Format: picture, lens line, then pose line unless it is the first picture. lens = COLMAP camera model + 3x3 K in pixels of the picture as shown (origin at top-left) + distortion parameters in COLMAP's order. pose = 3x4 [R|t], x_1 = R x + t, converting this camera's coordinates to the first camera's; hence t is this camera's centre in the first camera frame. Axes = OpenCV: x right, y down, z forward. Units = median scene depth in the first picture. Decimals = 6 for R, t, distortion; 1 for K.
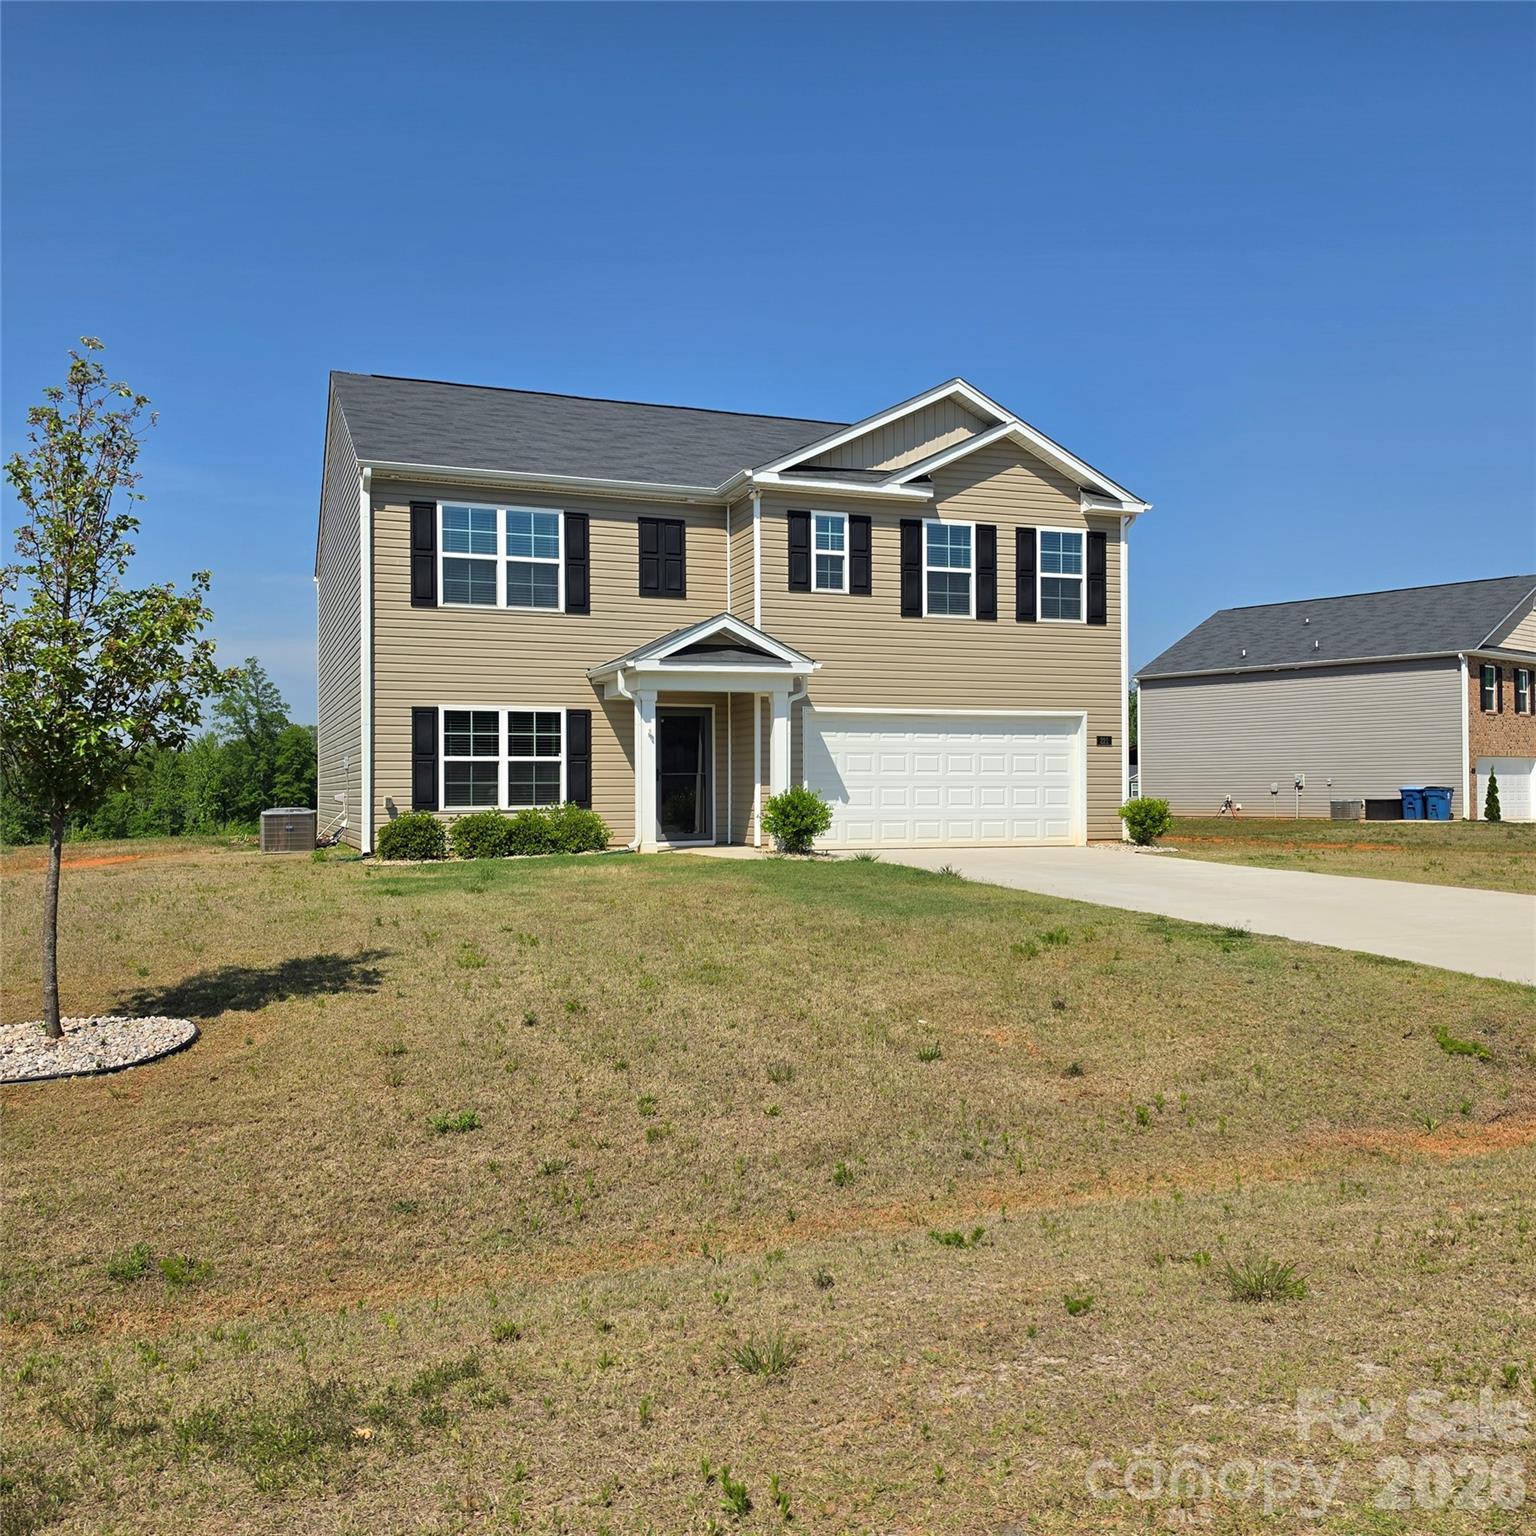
lens RADIAL K [[1365.6, 0, 769.3], [0, 1365.6, 773.6], [0, 0, 1]] dist [0.147541, -0.013895]
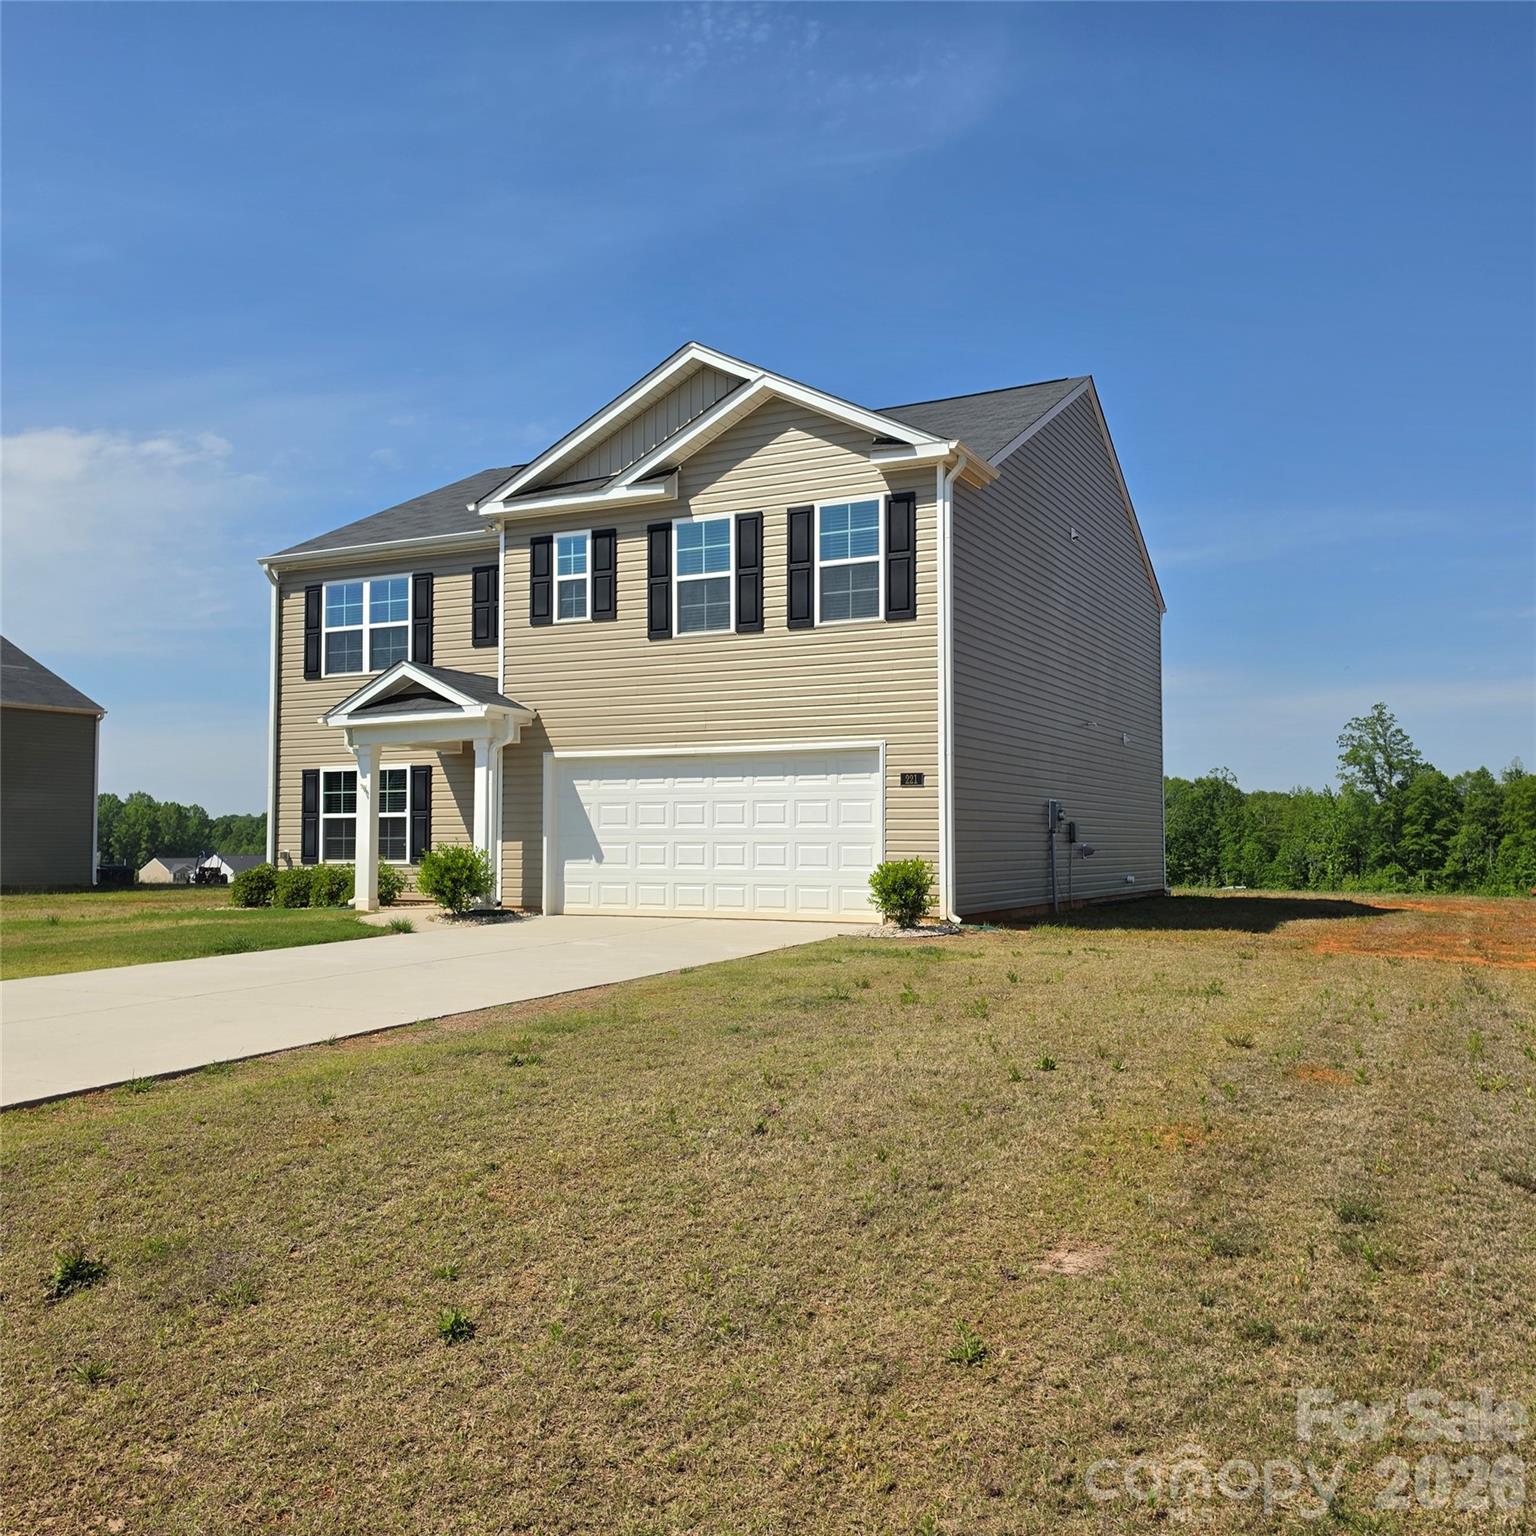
lens RADIAL K [[1365.6, 0, 770.6], [0, 1365.6, 776.6], [0, 0, 1]] dist [0.147541, -0.013895]
pose [[0.668069, -0.031547, -0.743430, 0.772752], [0.006168, 0.999301, -0.036861, 0.000667], [0.744074, 0.020040, 0.667797, 0.498891]]
